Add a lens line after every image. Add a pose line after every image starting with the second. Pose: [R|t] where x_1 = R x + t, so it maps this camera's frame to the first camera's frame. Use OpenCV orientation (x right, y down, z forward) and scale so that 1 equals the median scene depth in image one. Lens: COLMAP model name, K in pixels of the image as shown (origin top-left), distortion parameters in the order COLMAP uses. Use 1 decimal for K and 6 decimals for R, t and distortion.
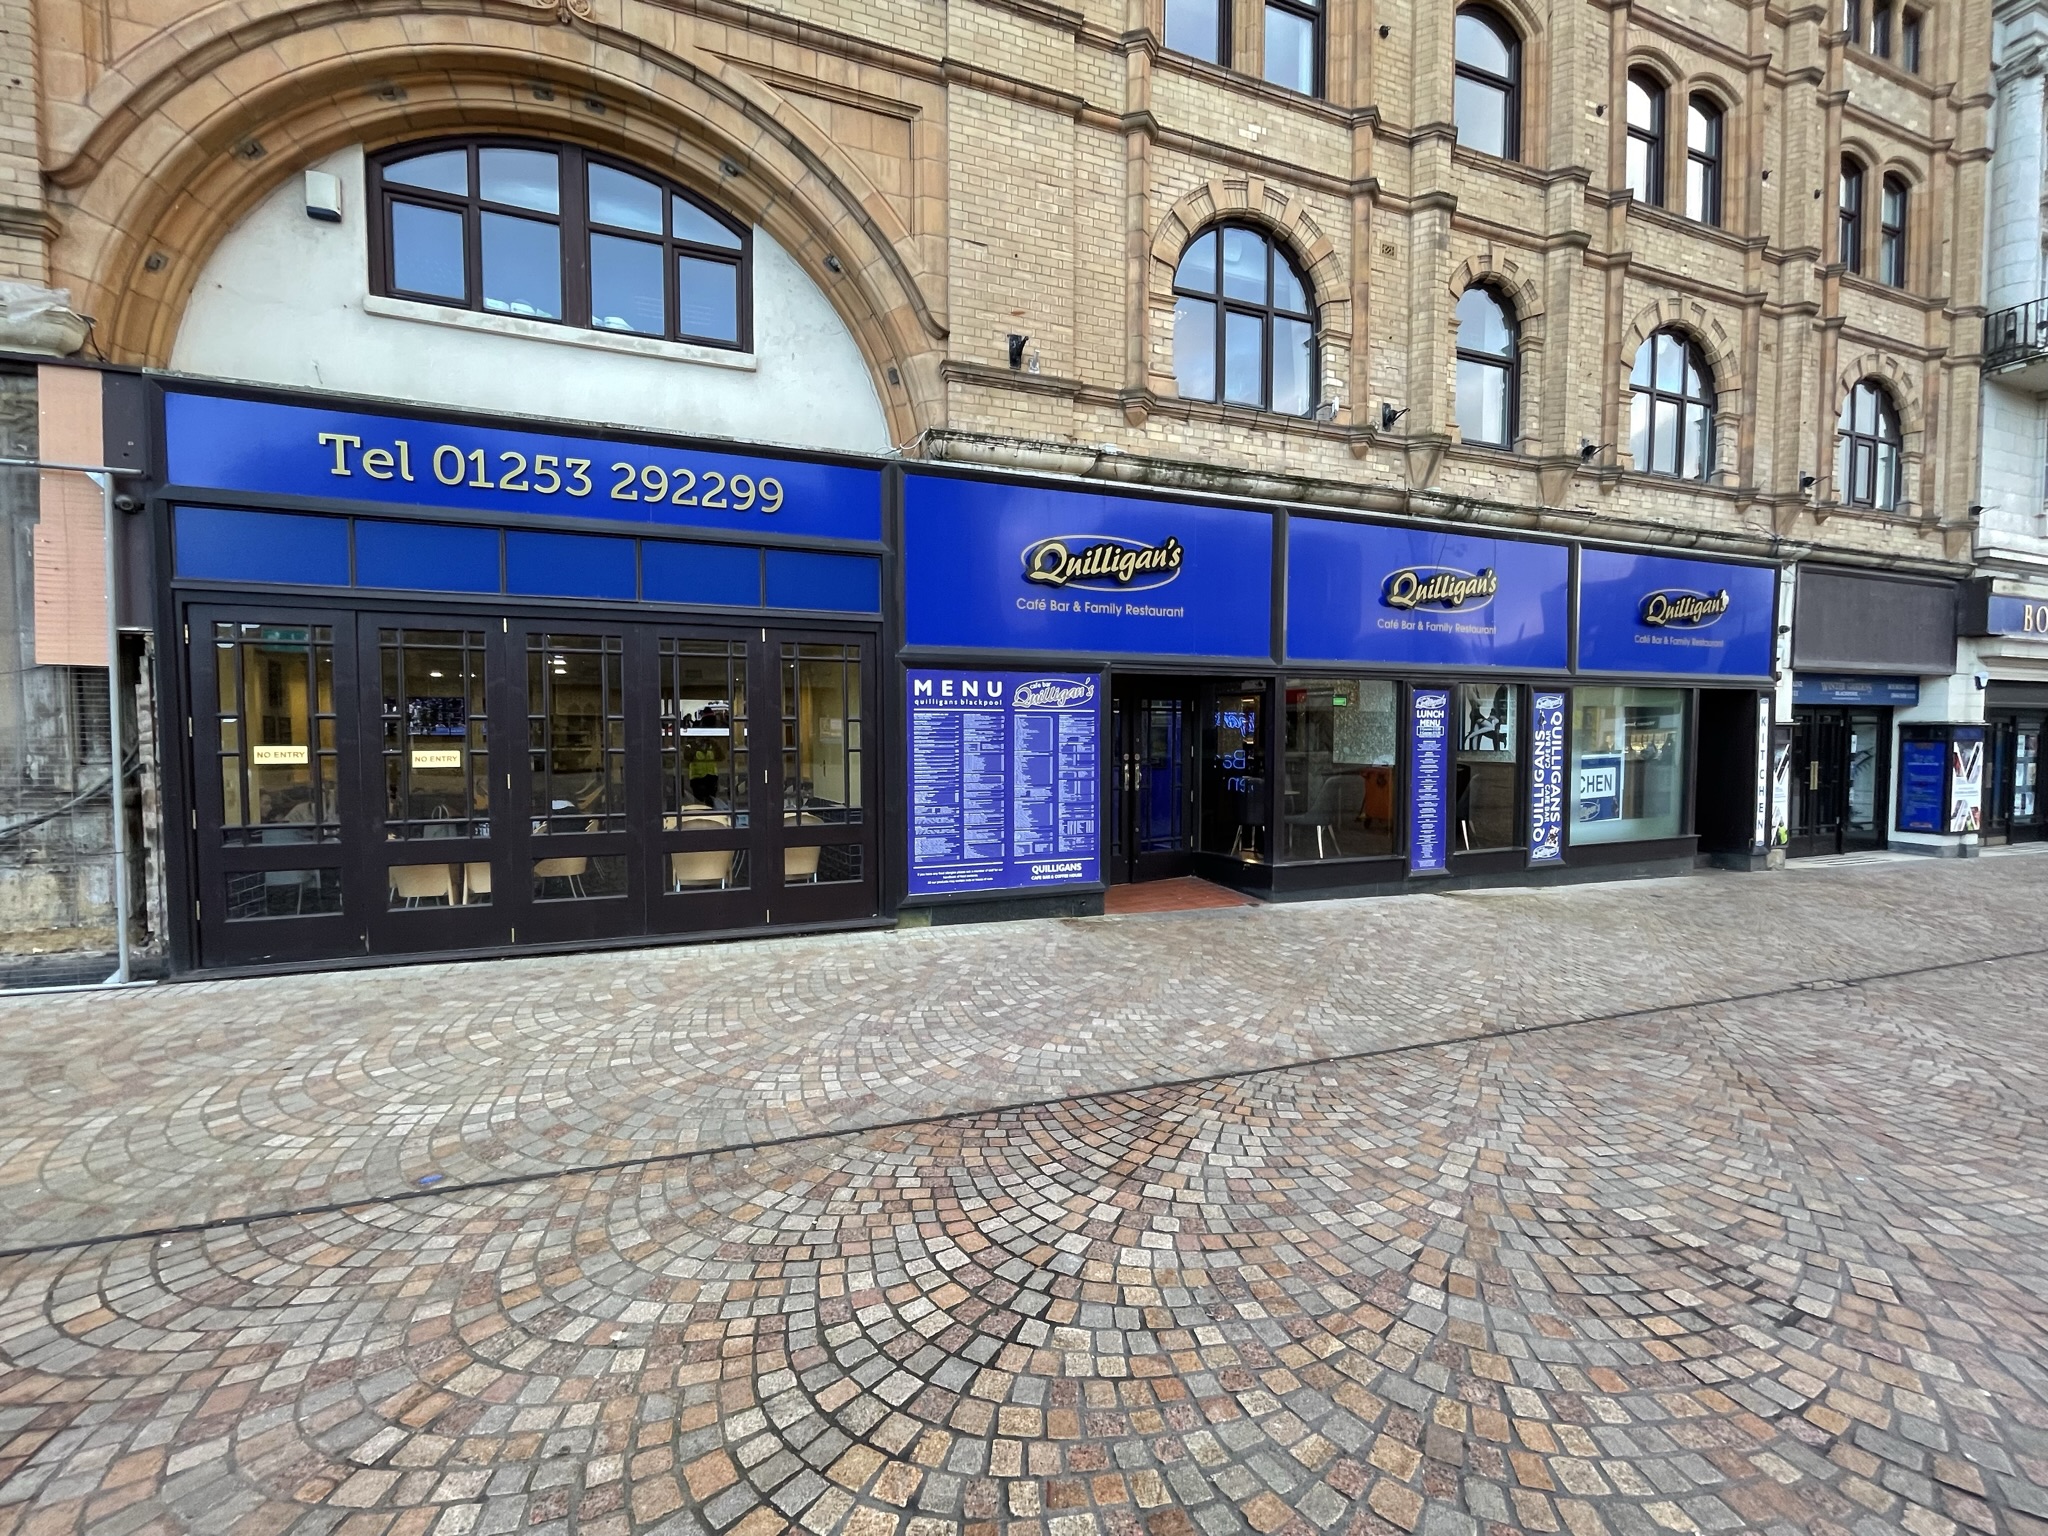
lens RADIAL K [[825.8, 0, 1001.8], [0, 825.8, 762.8], [0, 0, 1]] dist [0.000382, -0.001377]
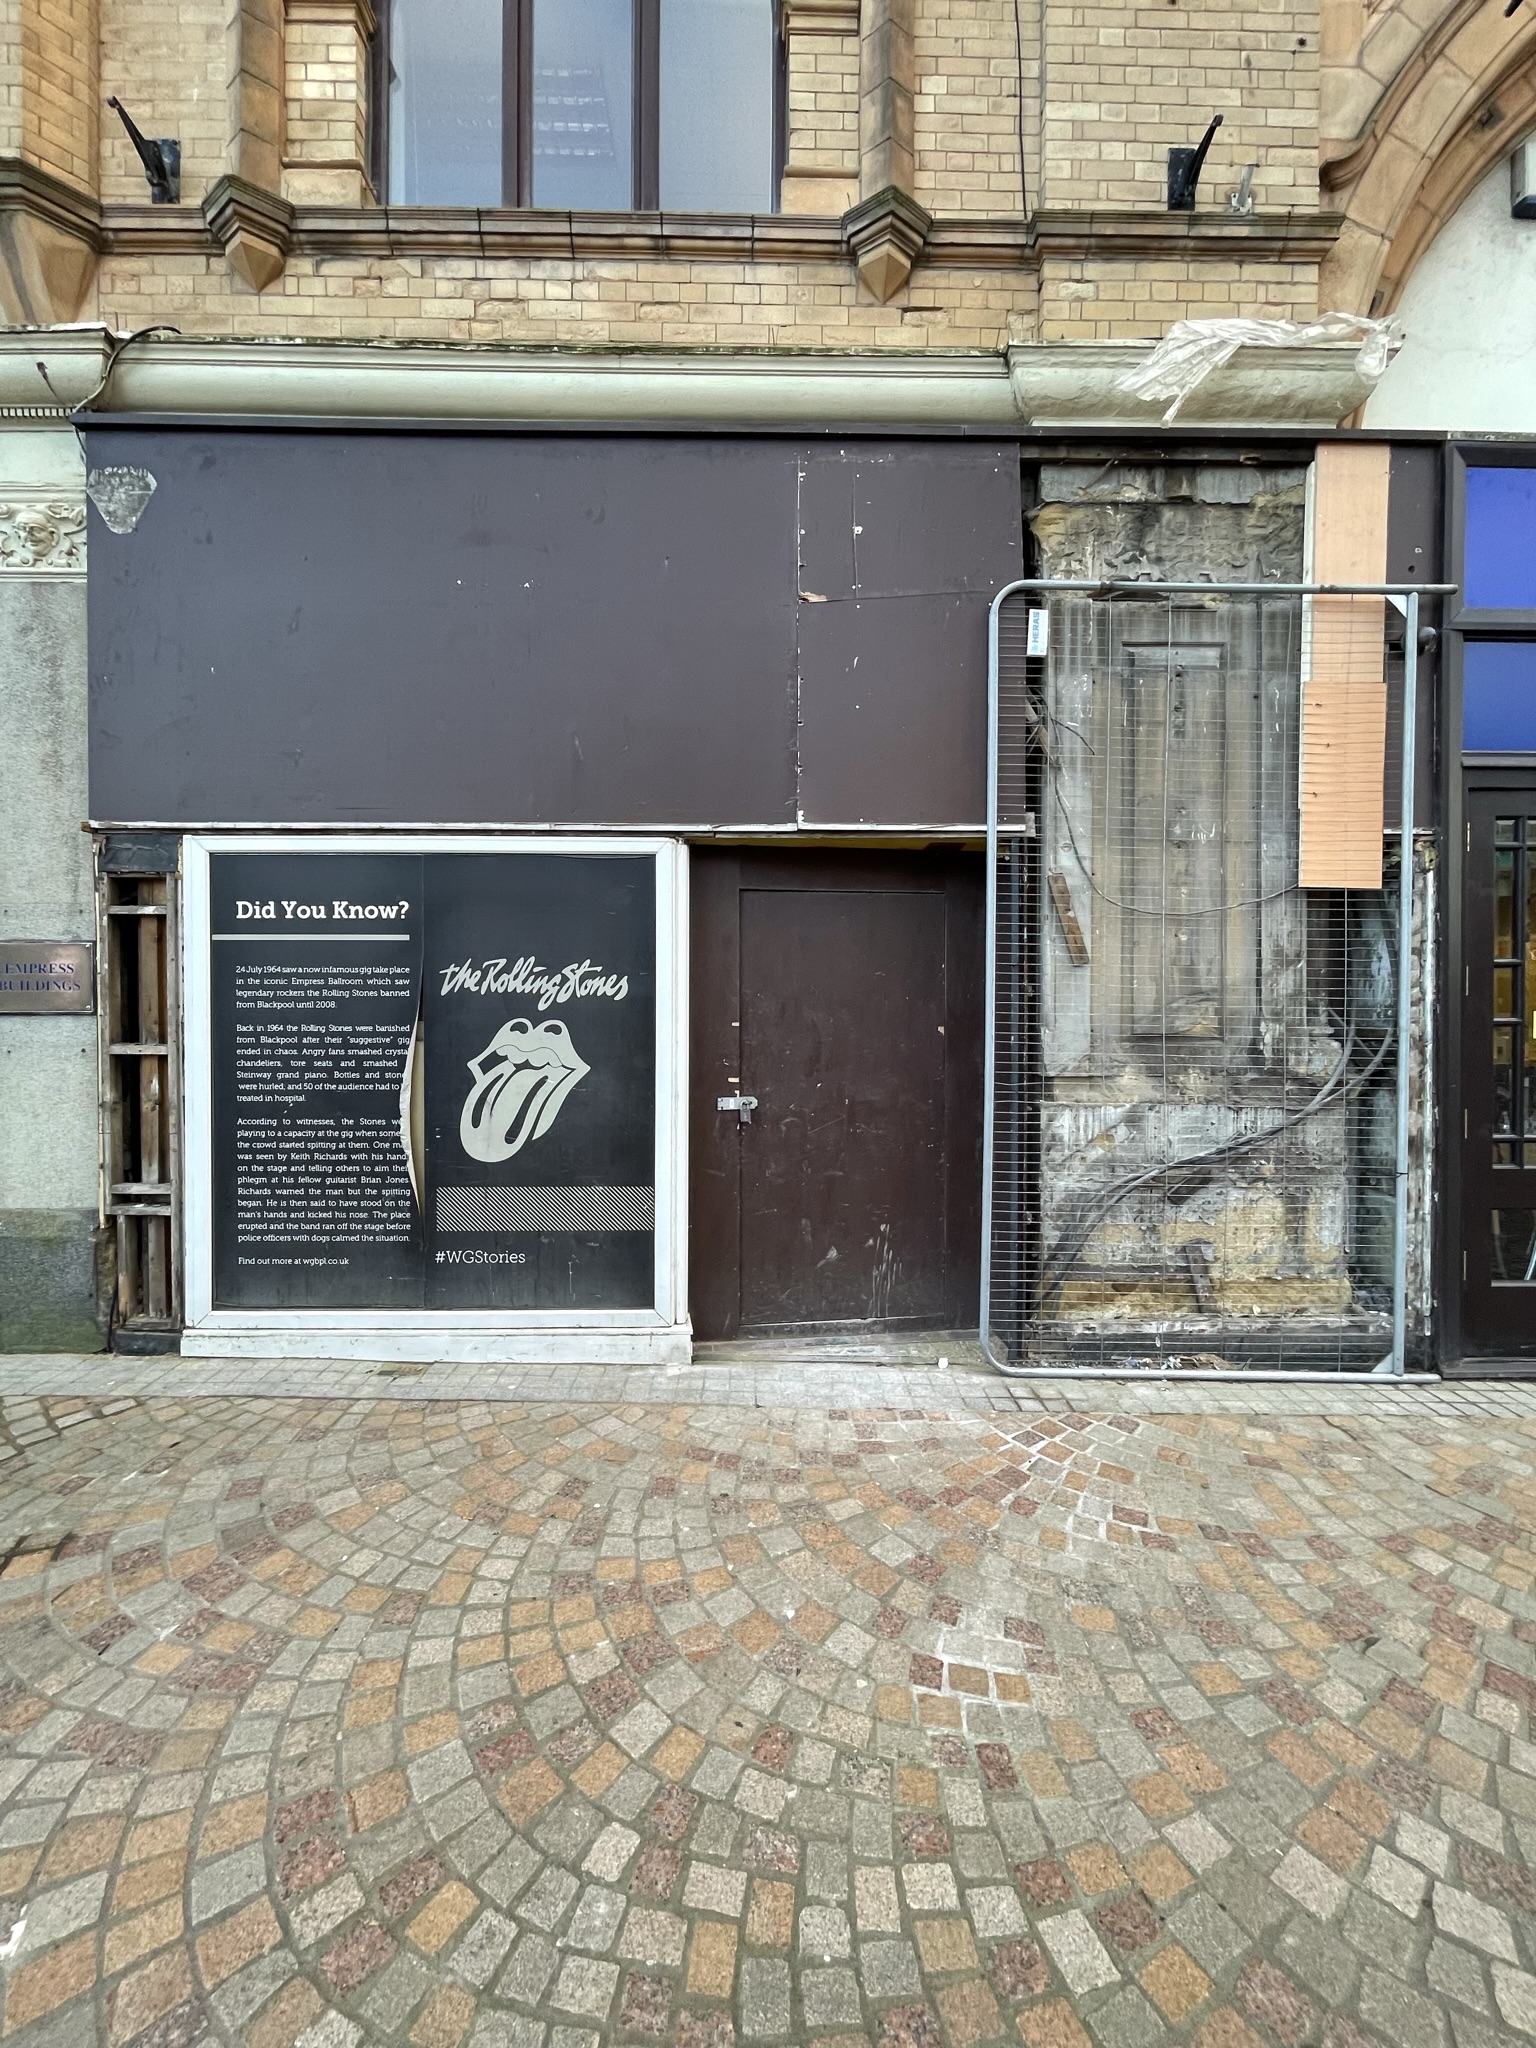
lens RADIAL K [[825.8, 0, 796.8], [0, 825.8, 983.3], [0, 0, 1]] dist [0.000382, -0.001377]
pose [[0.941761, 0.011371, -0.336090, -1.302519], [-0.020973, 0.999469, -0.024955, -0.015323], [0.335627, 0.030550, 0.941499, 0.224861]]
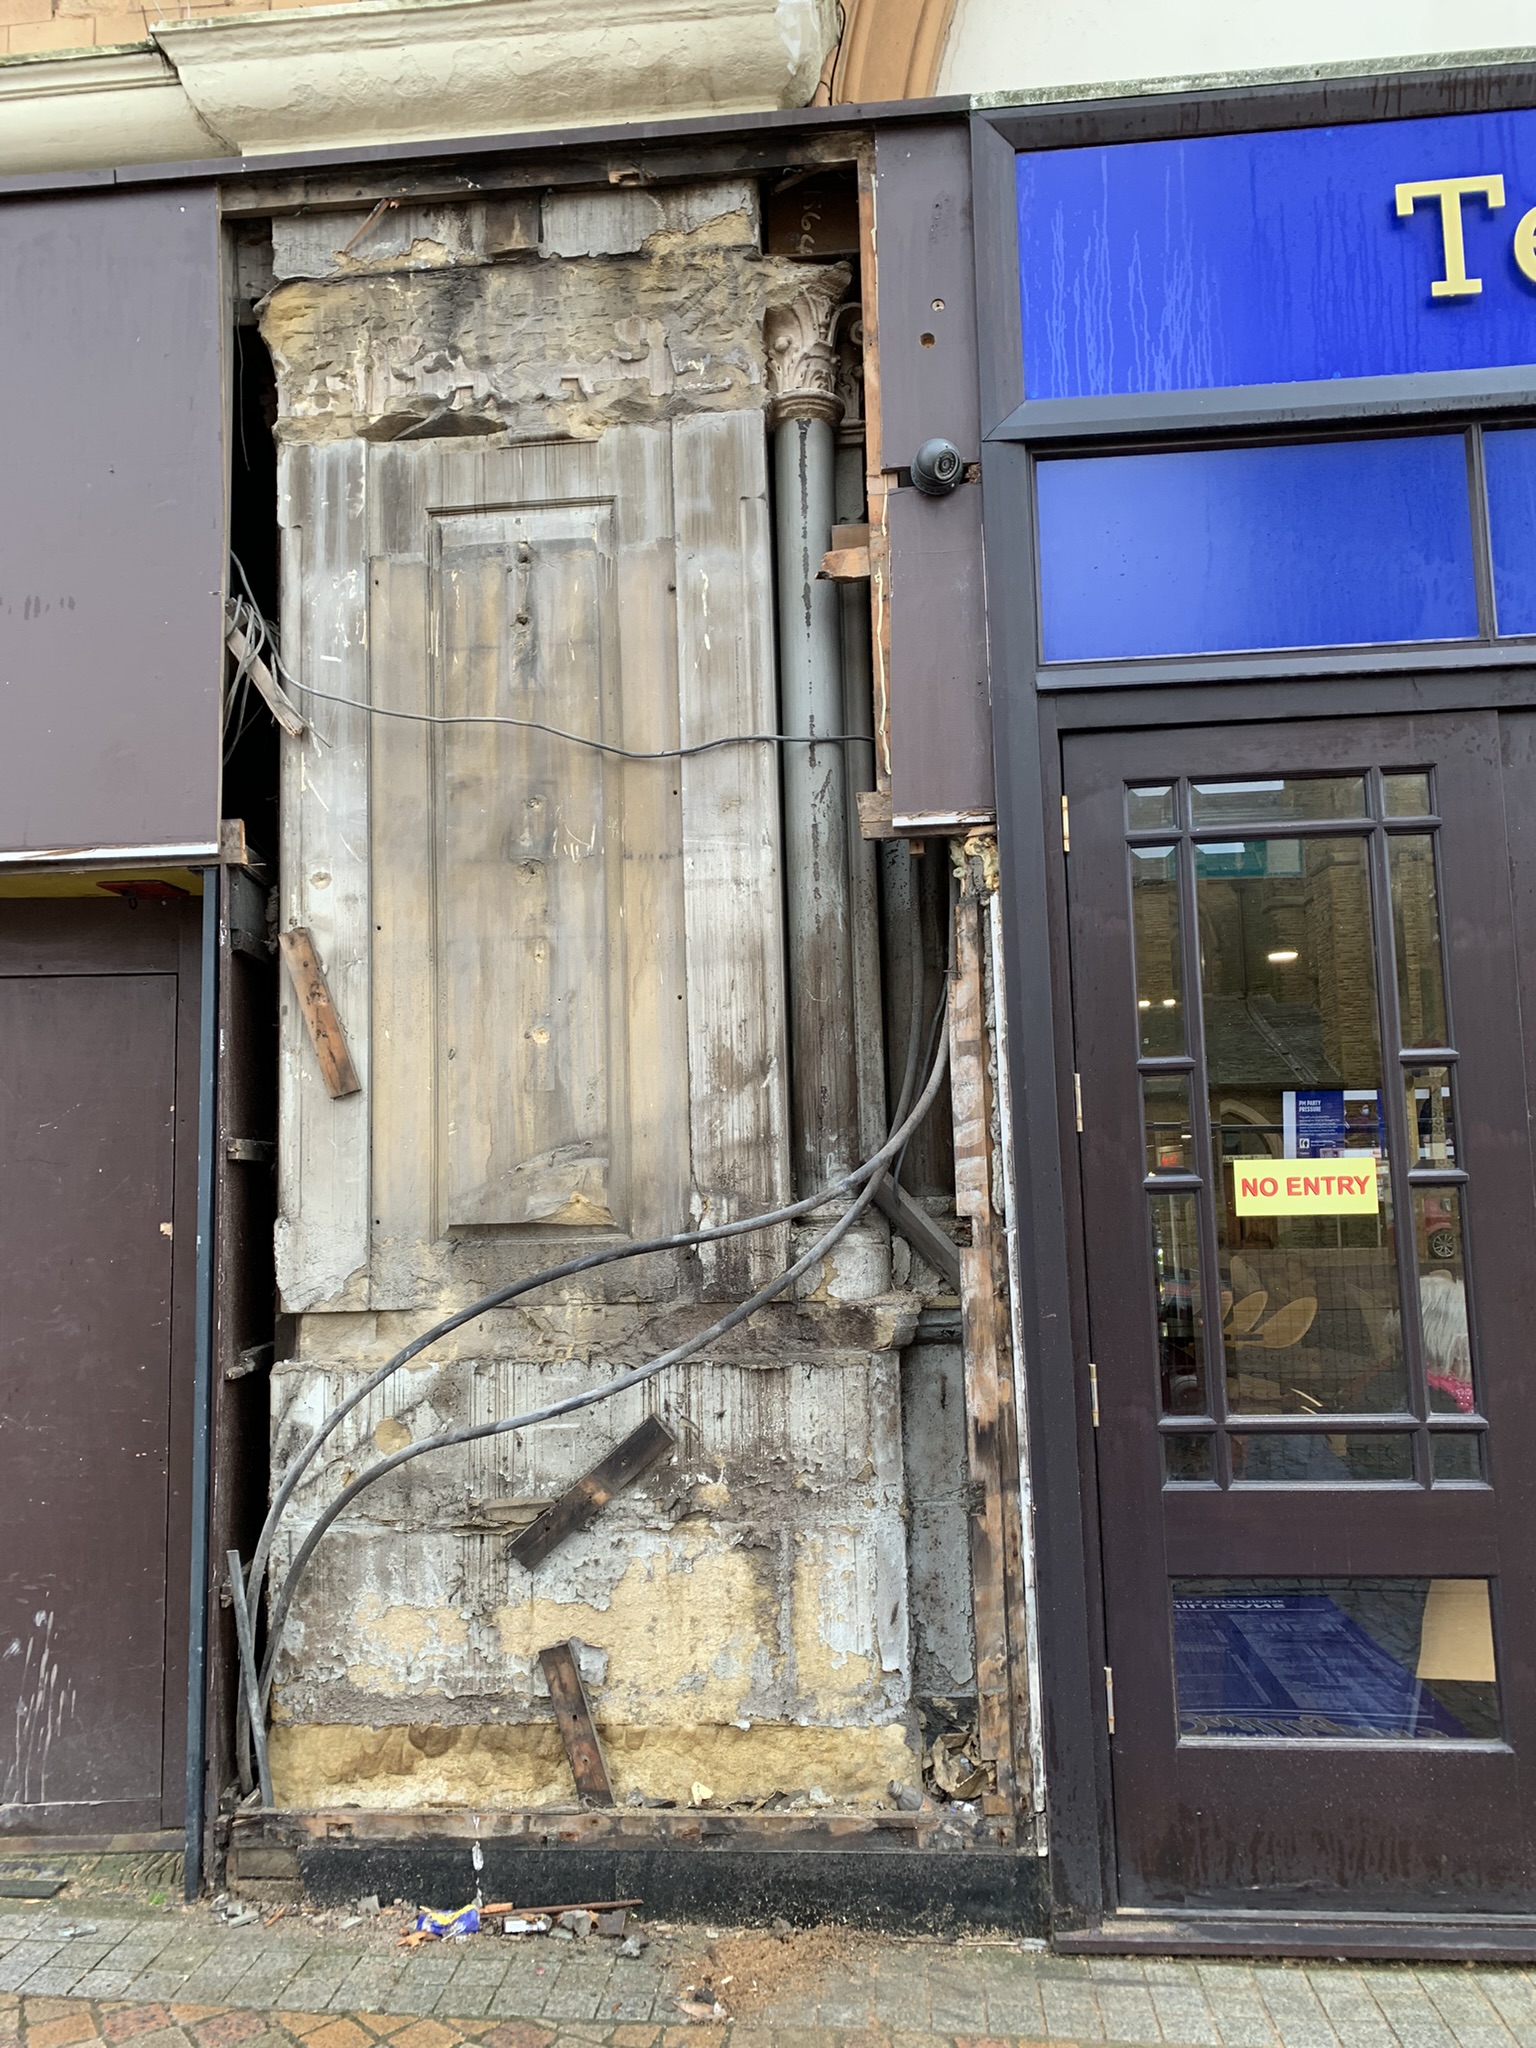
lens RADIAL K [[1587.5, 0, 800.2], [0, 1587.5, 947.5], [0, 0, 1]] dist [0.028205, -0.004879]
pose [[0.897531, -0.068983, -0.435522, -0.831220], [0.005281, 0.989298, -0.145813, -0.014255], [0.440919, 0.128572, 0.888290, 0.400998]]
